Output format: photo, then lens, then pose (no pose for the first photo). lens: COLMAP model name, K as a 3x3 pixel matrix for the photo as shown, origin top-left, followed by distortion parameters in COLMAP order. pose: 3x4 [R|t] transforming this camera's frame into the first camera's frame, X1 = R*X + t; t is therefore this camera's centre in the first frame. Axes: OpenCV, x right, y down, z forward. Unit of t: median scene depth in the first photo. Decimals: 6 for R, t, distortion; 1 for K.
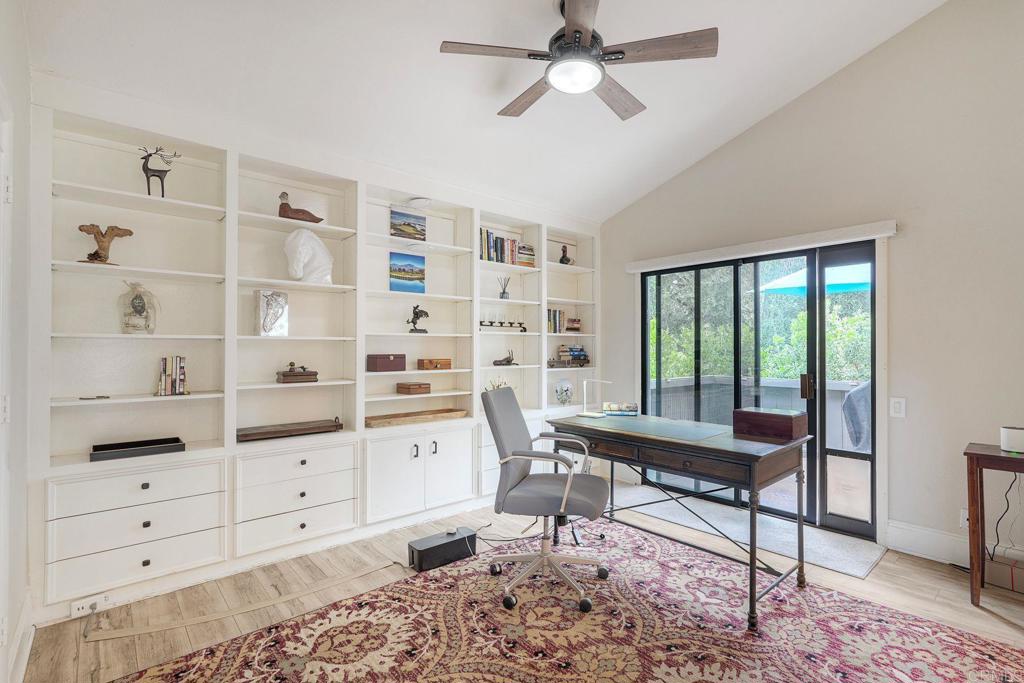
lens RADIAL K [[477.1, 0, 512.0], [0, 477.1, 341.5], [0, 0, 1]] dist [-0.002581, -0.000140]
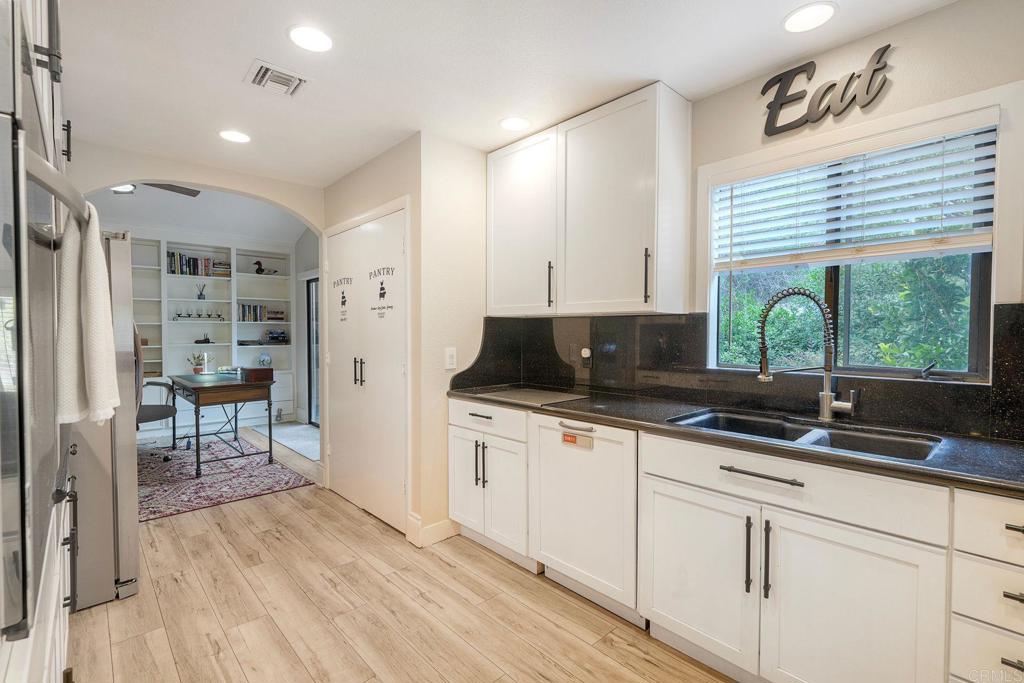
lens RADIAL K [[471.2, 0, 512.0], [0, 471.2, 341.5], [0, 0, 1]] dist [0.001159, 0.000392]
pose [[0.999644, -0.001630, 0.026622, 0.908174], [0.000554, 0.999185, 0.040372, -0.015658], [-0.026666, -0.040342, 0.998830, -0.493812]]
